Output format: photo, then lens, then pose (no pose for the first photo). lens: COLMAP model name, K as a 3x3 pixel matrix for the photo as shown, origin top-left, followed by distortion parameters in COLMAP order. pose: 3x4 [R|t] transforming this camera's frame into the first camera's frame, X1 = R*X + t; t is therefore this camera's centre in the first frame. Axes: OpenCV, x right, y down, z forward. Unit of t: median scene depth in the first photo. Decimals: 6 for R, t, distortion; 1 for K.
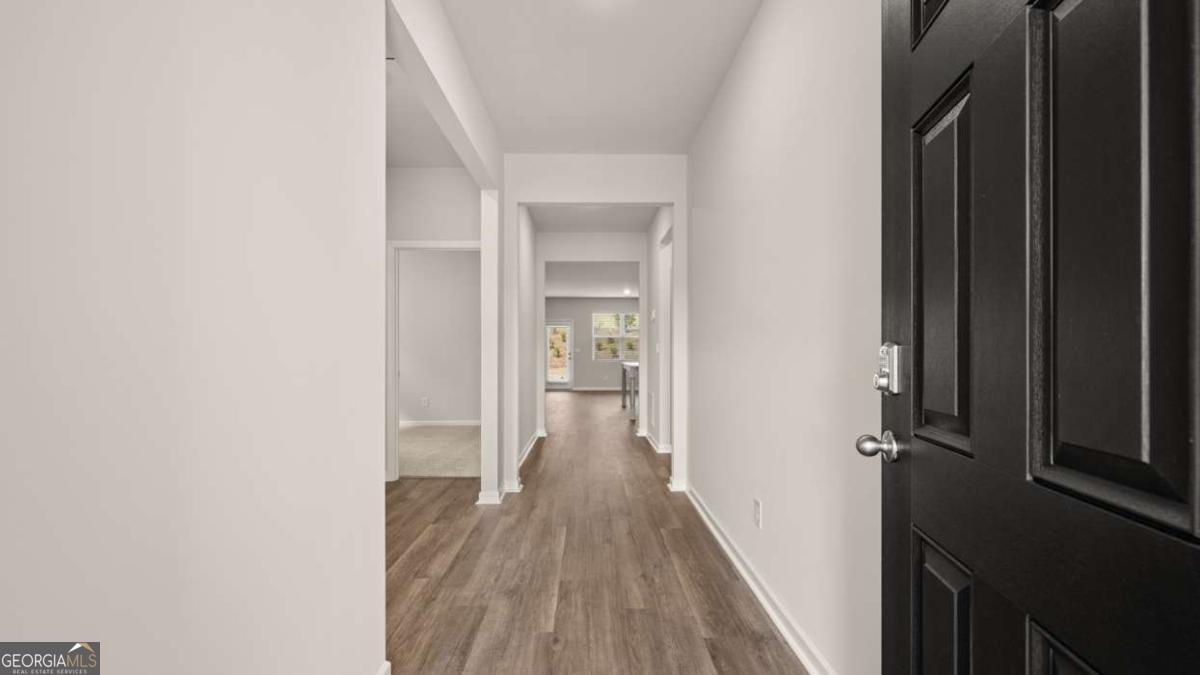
lens RADIAL K [[506.1, 0, 597.1], [0, 506.1, 335.9], [0, 0, 1]] dist [-0.000709, 0.000416]
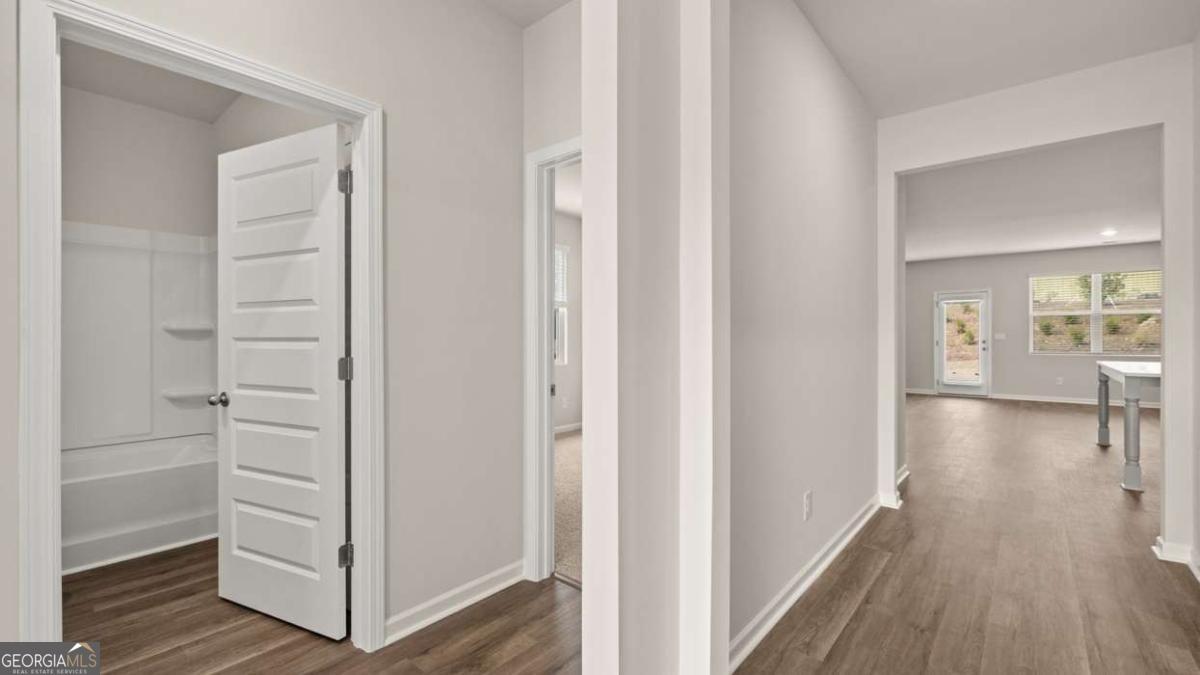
lens RADIAL K [[506.1, 0, 597.1], [0, 506.1, 335.9], [0, 0, 1]] dist [-0.000709, 0.000416]
pose [[0.747268, -0.001736, -0.664521, 0.006277], [0.022919, 0.999469, 0.023162, 0.001142], [0.664128, -0.032538, 0.746911, 0.182046]]
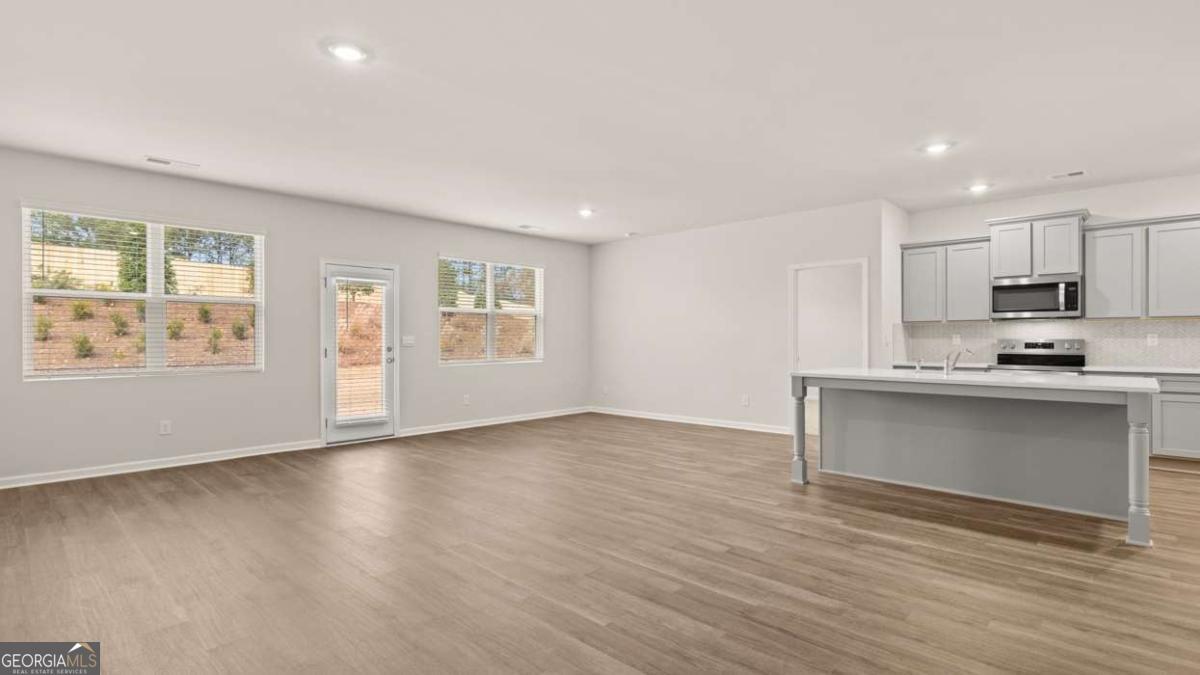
lens RADIAL K [[570.8, 0, 600.0], [0, 570.8, 337.5], [0, 0, 1]] dist [-0.002132, 0.000019]
pose [[0.701674, -0.000284, 0.712498, -0.262628], [-0.020231, 0.999589, 0.020322, 0.013205], [-0.712211, -0.028674, 0.701380, 0.555947]]
